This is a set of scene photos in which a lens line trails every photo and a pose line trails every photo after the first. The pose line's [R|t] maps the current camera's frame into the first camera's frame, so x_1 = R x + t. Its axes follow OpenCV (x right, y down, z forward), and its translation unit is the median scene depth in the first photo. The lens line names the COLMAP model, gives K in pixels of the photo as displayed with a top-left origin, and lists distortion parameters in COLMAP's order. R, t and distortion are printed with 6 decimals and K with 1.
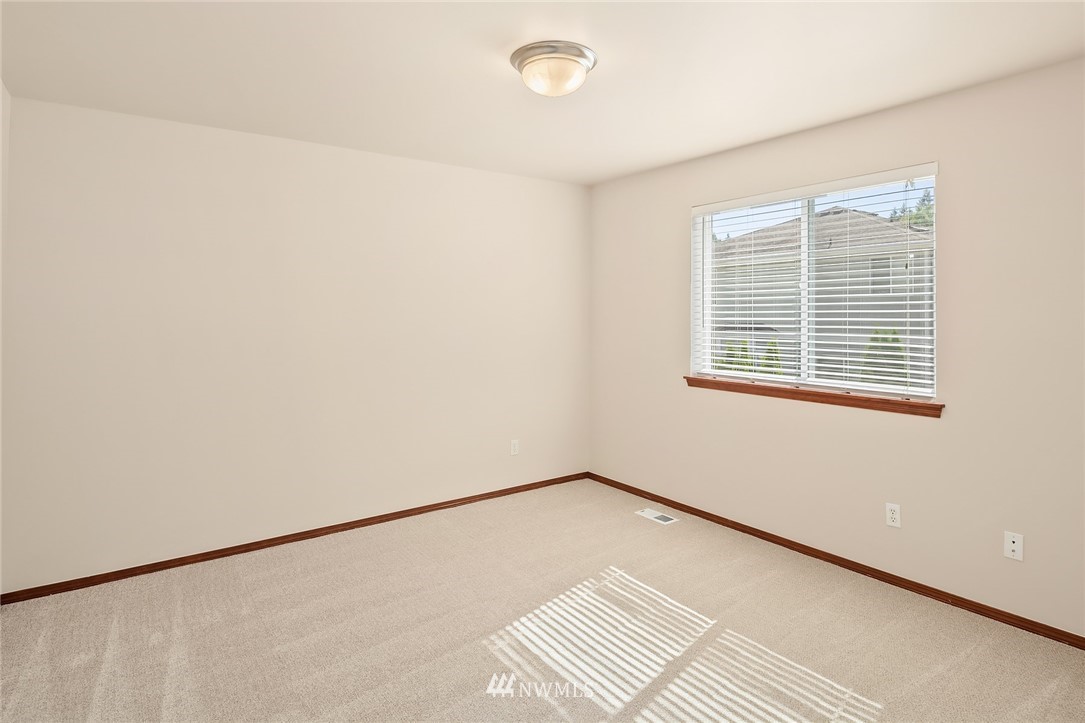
lens RADIAL K [[597.6, 0, 553.3], [0, 597.6, 352.5], [0, 0, 1]] dist [-0.004828, -0.003068]
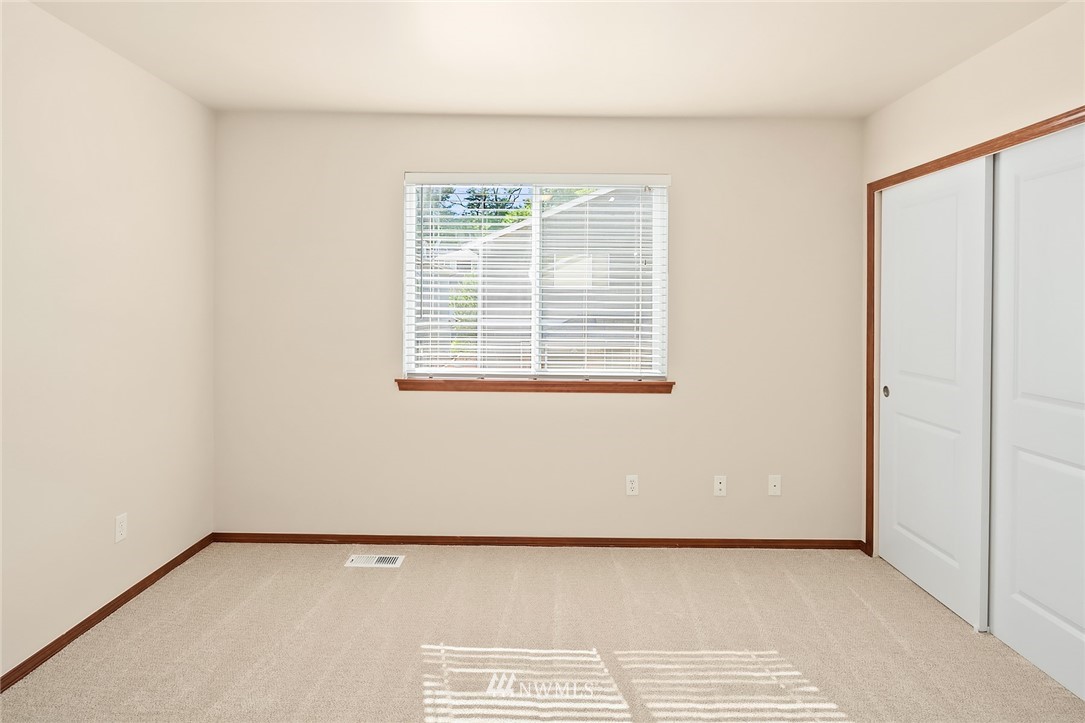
lens RADIAL K [[597.6, 0, 557.6], [0, 597.6, 339.8], [0, 0, 1]] dist [-0.004828, -0.003068]
pose [[0.588003, -0.041637, 0.807787, -0.429060], [0.042009, 0.998898, 0.020909, -0.029861], [-0.807767, 0.021639, 0.589104, 0.476029]]
